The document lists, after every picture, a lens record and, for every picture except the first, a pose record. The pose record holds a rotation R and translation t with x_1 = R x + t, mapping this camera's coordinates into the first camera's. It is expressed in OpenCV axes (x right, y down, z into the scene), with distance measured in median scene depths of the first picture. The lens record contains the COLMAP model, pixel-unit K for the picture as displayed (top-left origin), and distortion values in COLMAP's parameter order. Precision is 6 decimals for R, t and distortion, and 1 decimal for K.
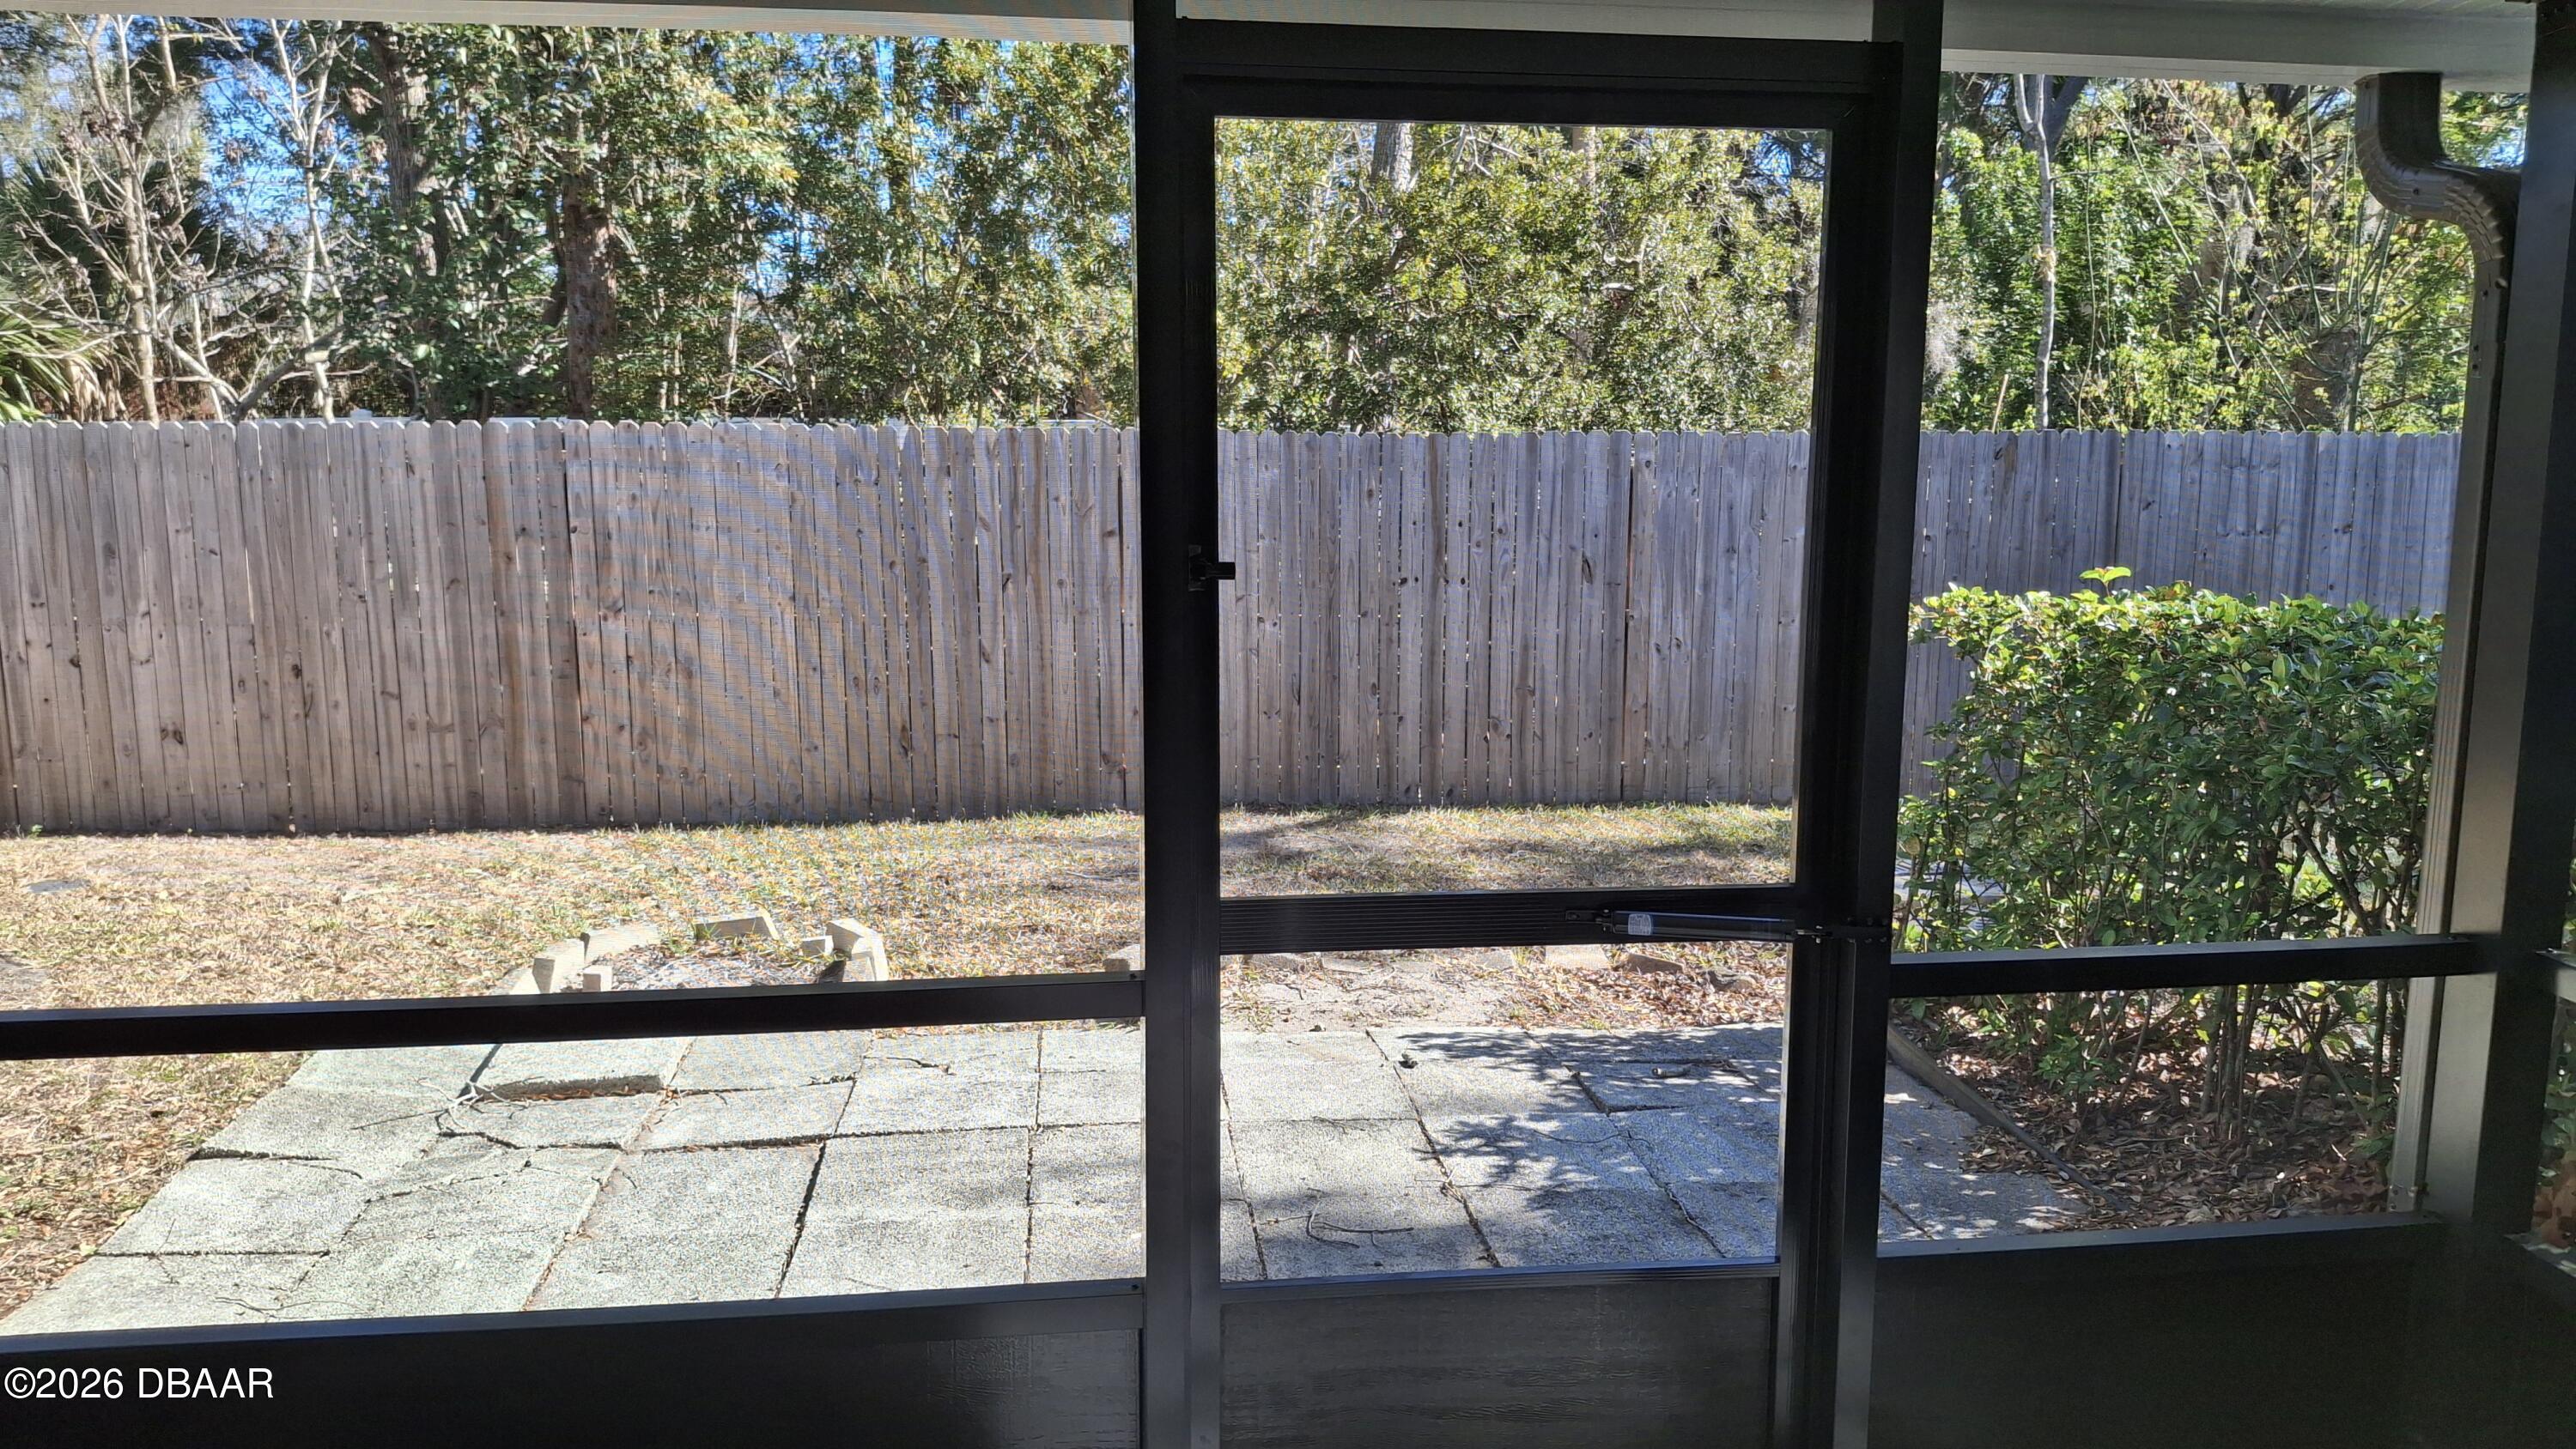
lens RADIAL K [[1918.8, 0, 1327.6], [0, 1918.8, 737.7], [0, 0, 1]] dist [0.171811, -0.341151]
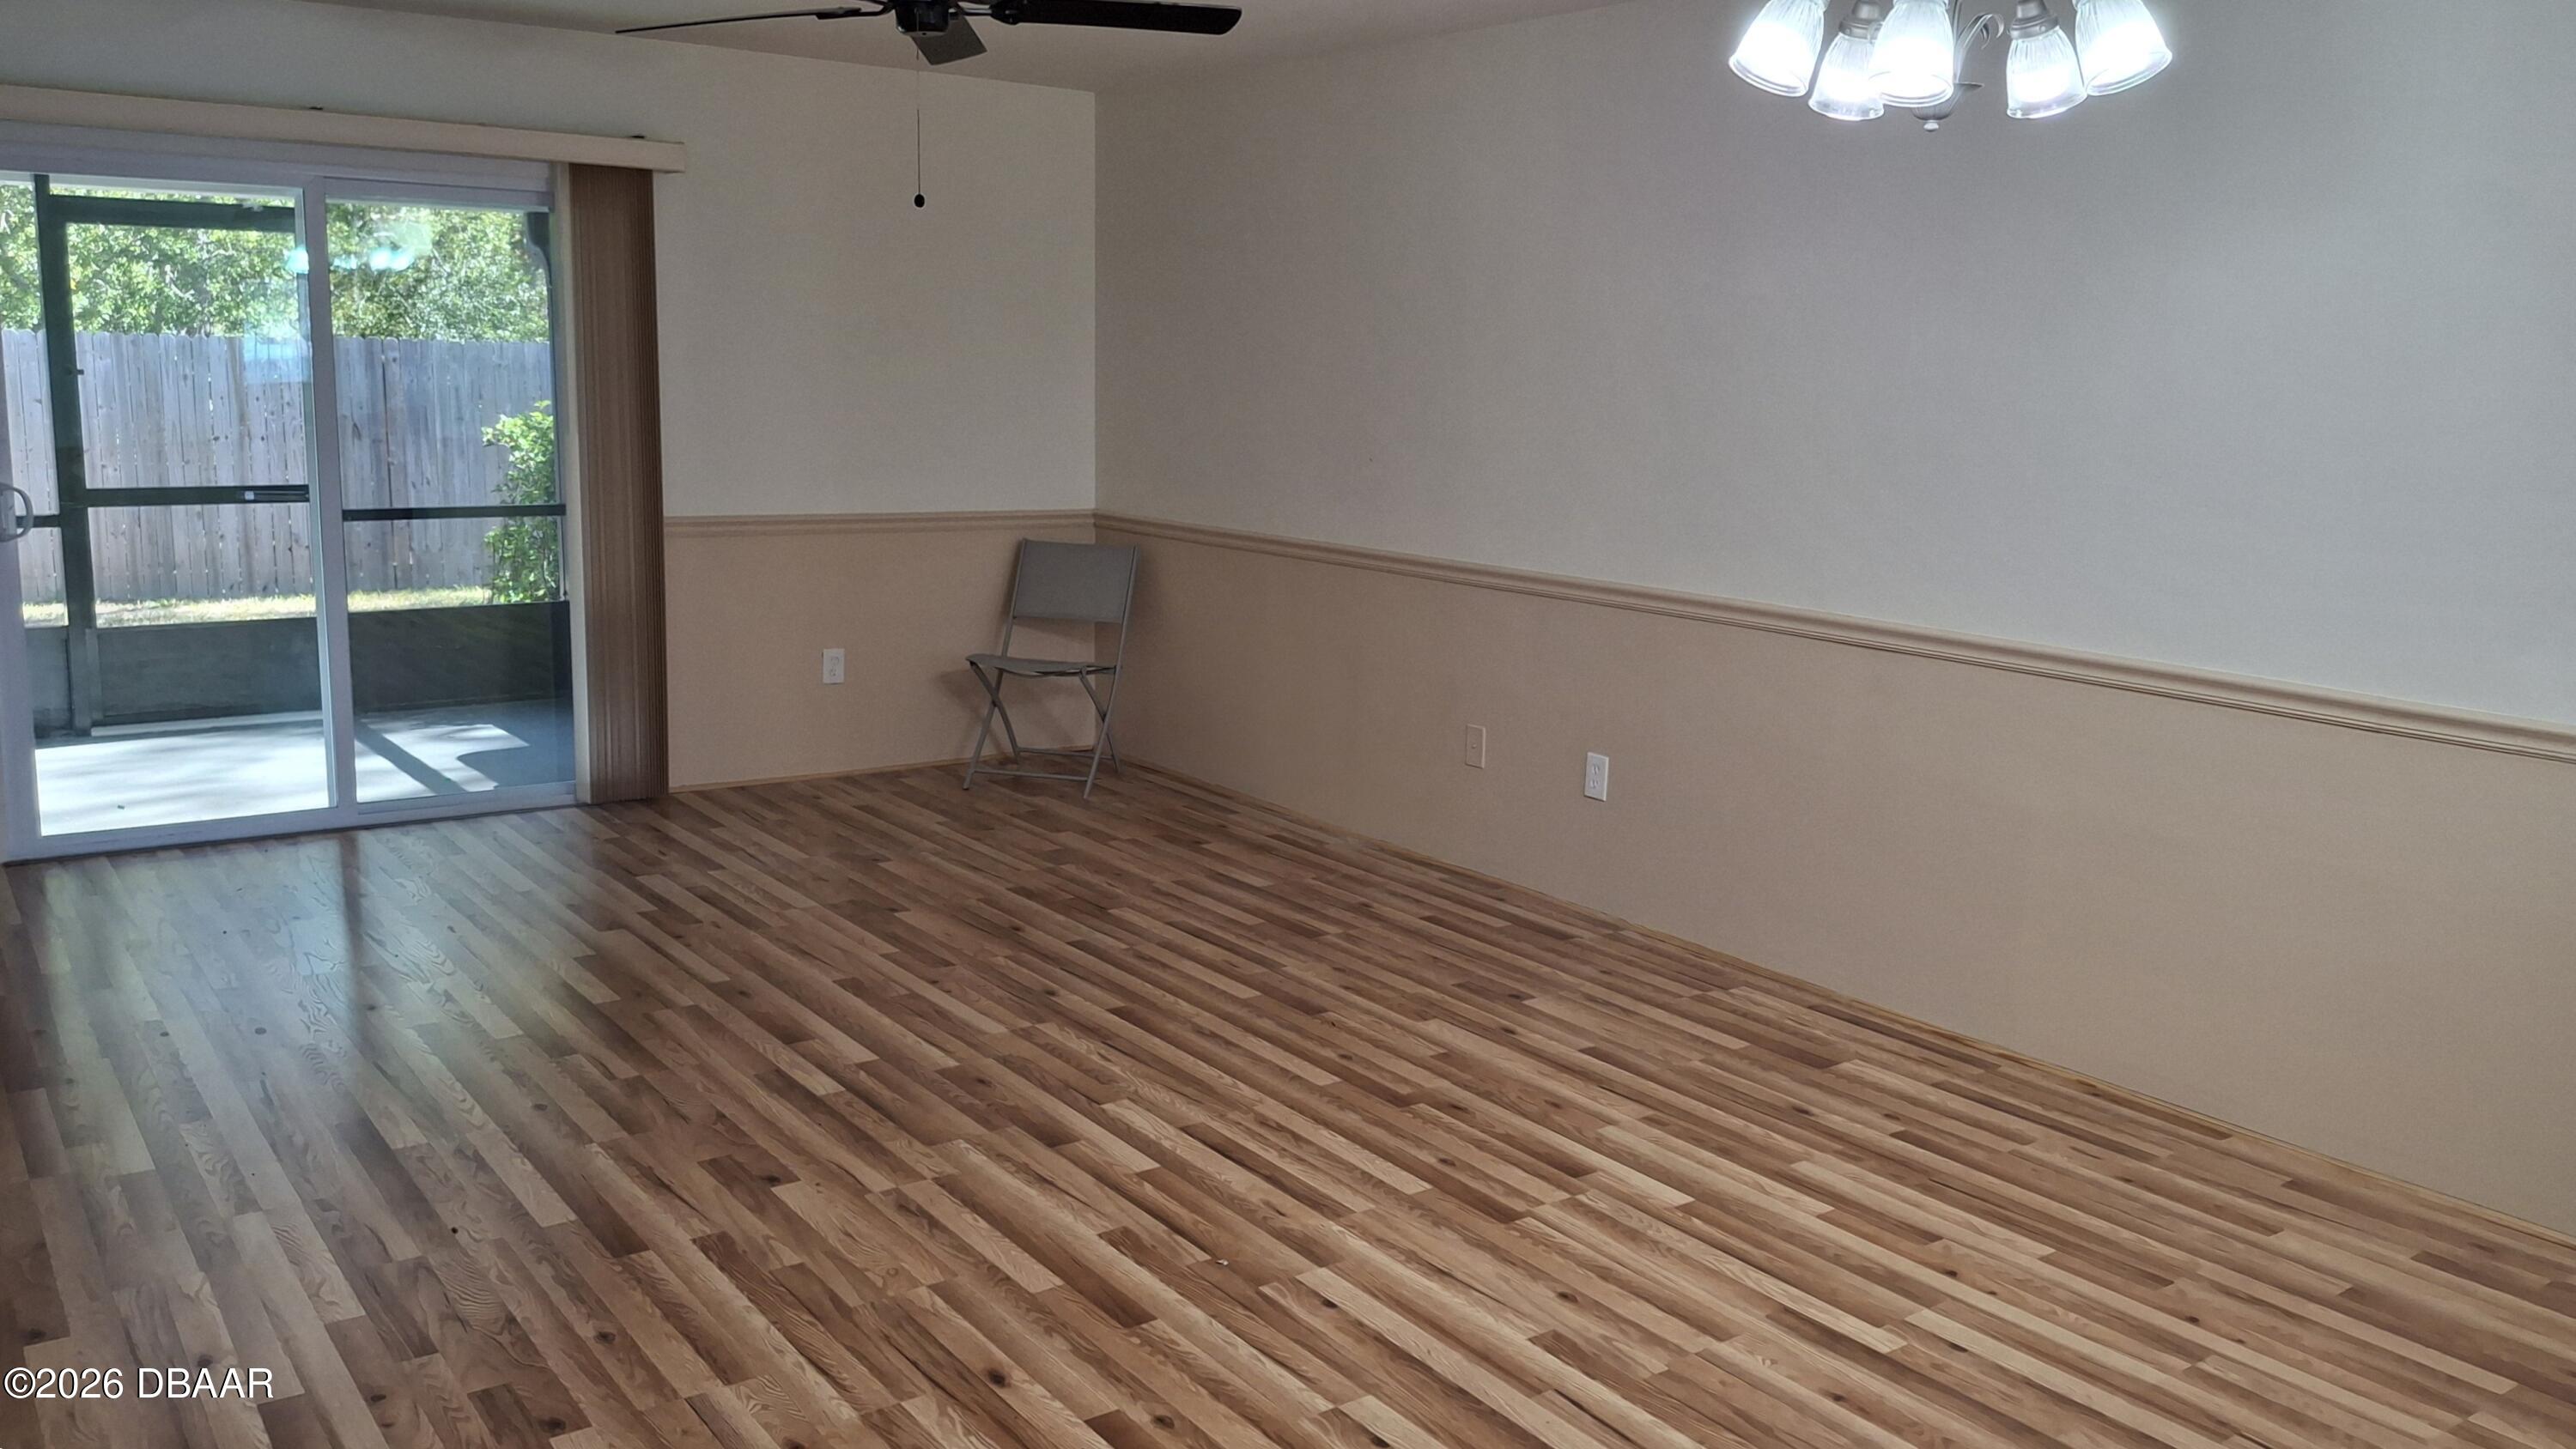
lens RADIAL K [[1994.3, 0, 1288.0], [0, 1994.3, 724.5], [0, 0, 1]] dist [0.094945, -0.186154]
pose [[0.881621, -0.068529, 0.466957, 0.028650], [0.056824, 0.997617, 0.039123, 0.122557], [-0.468525, -0.007957, 0.883414, -0.732348]]
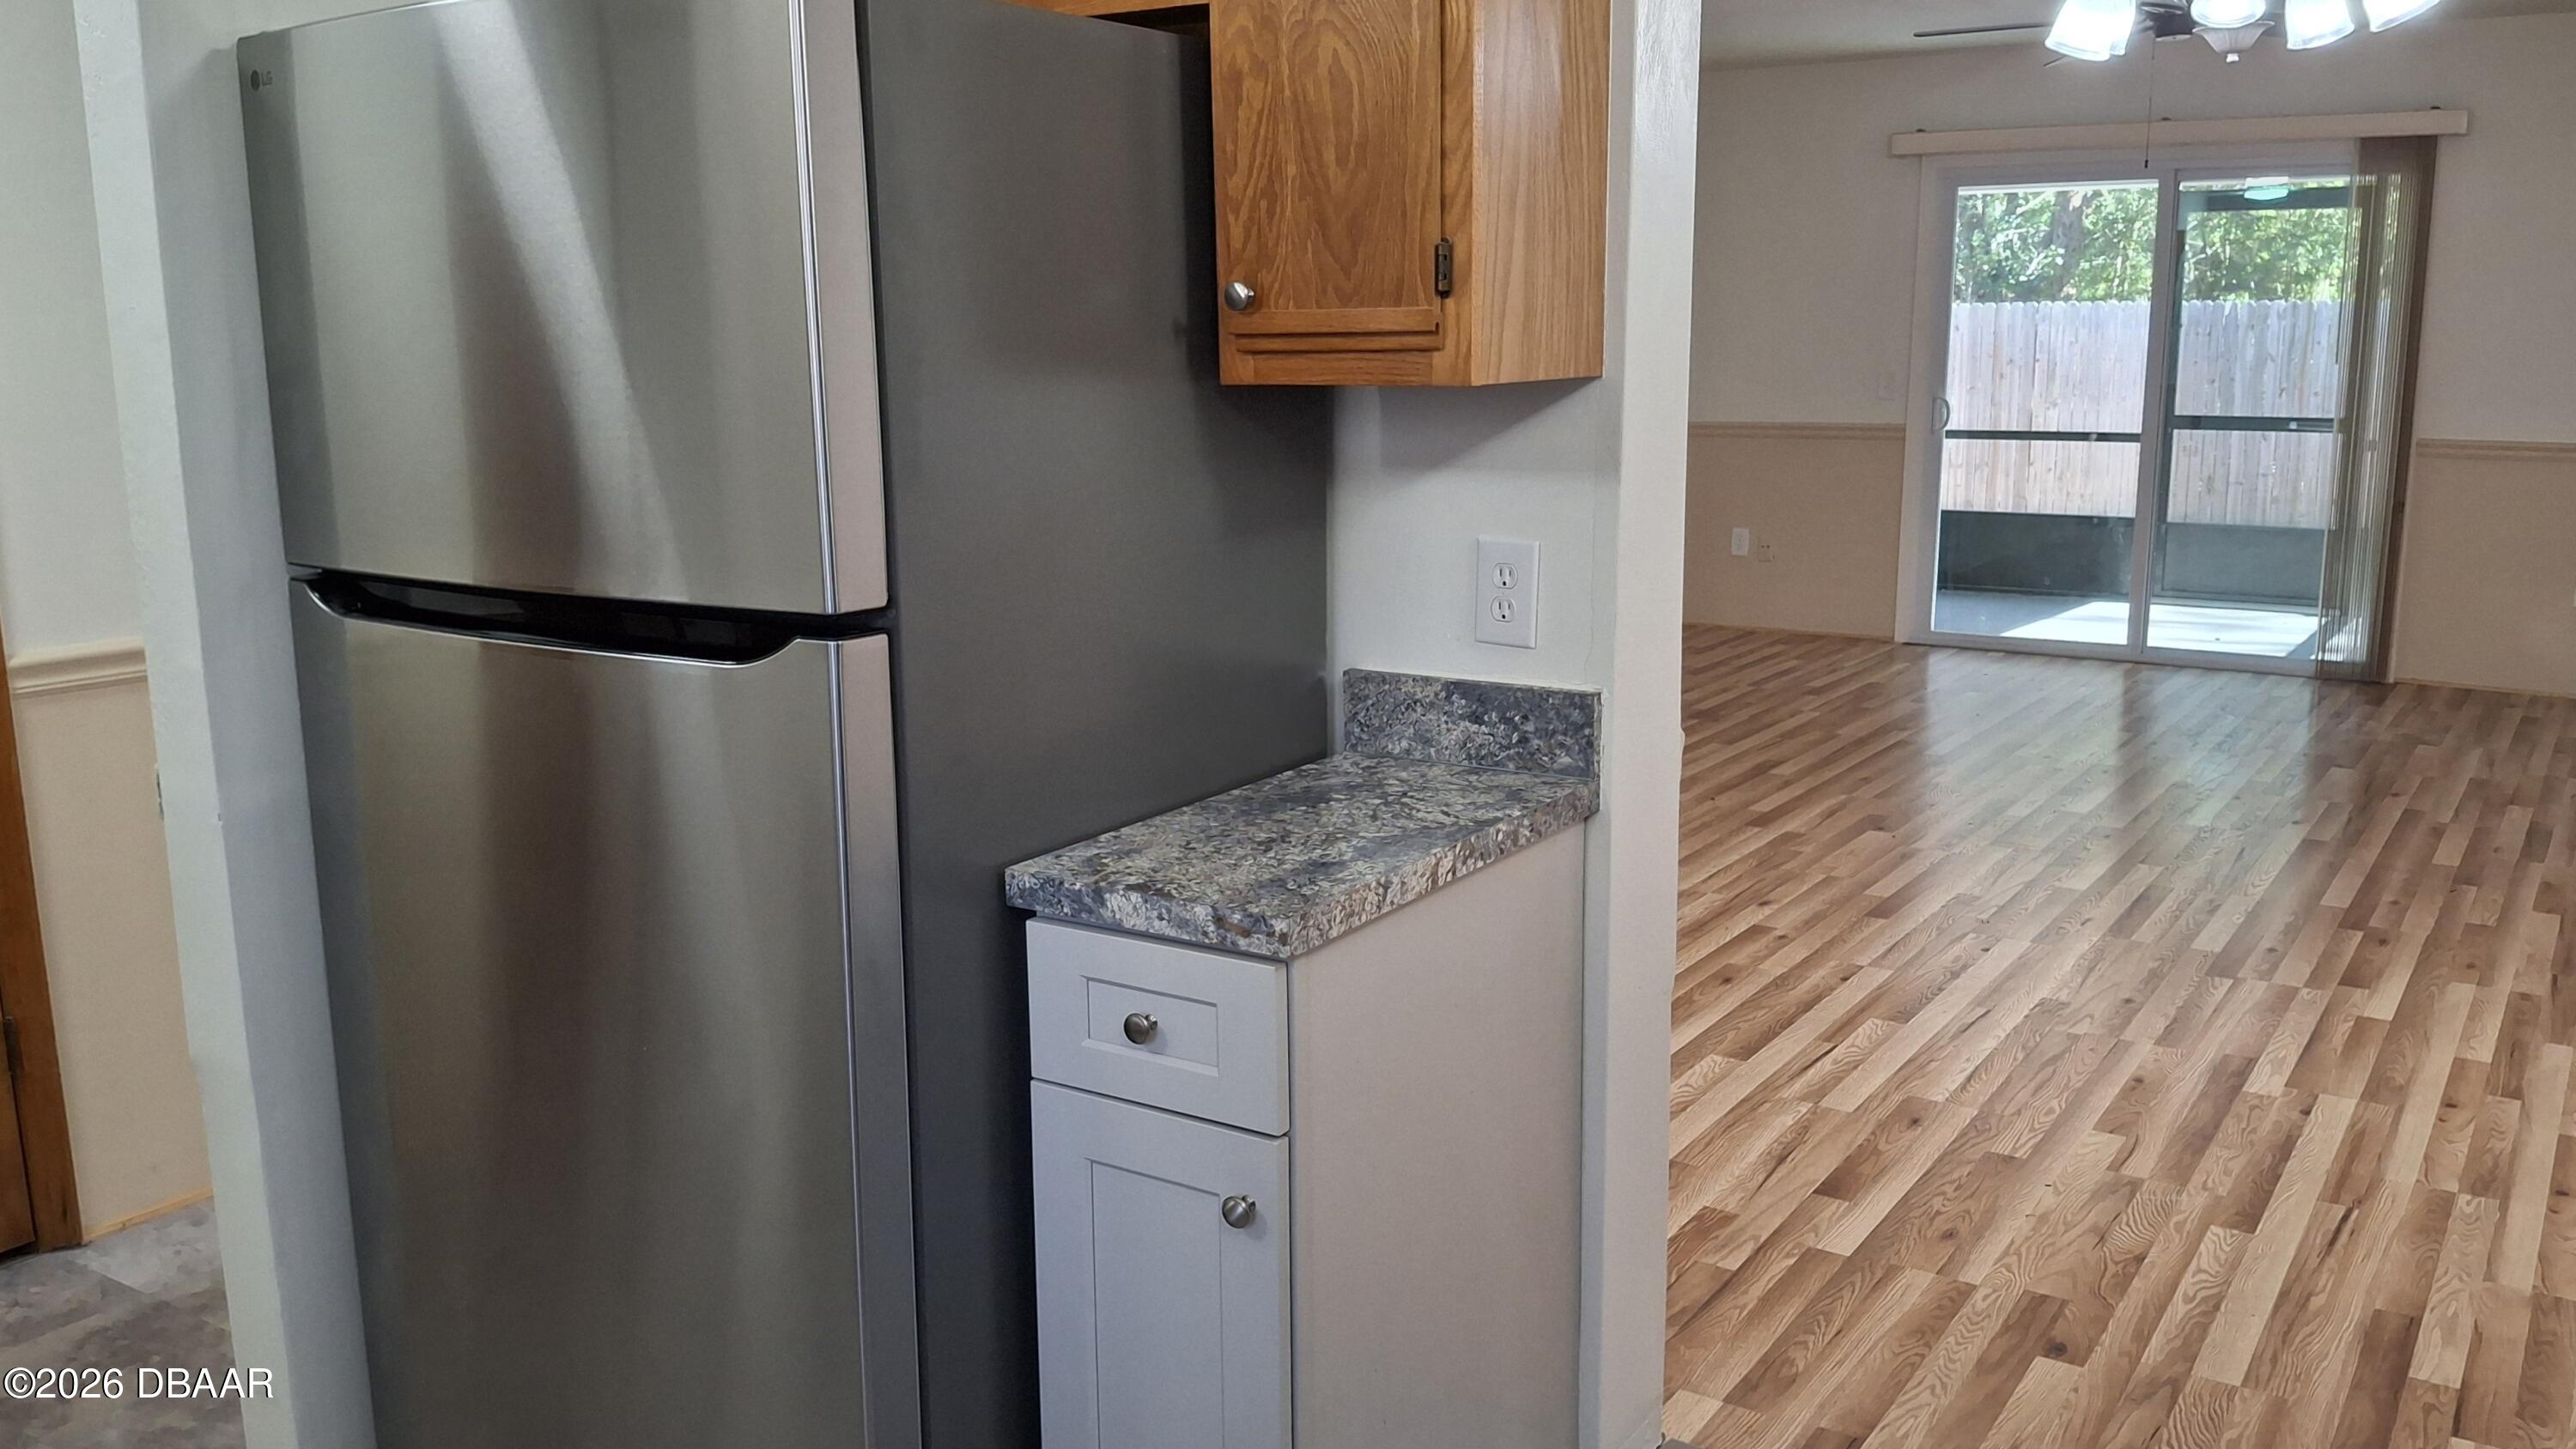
lens RADIAL K [[2041.2, 0, 1351.0], [0, 2041.2, 674.5], [0, 0, 1]] dist [0.110445, -0.231495]
pose [[0.765154, 0.104537, -0.635304, 0.391223], [-0.097835, 0.994150, 0.045752, 0.163943], [0.636371, 0.027148, 0.770905, -0.916215]]
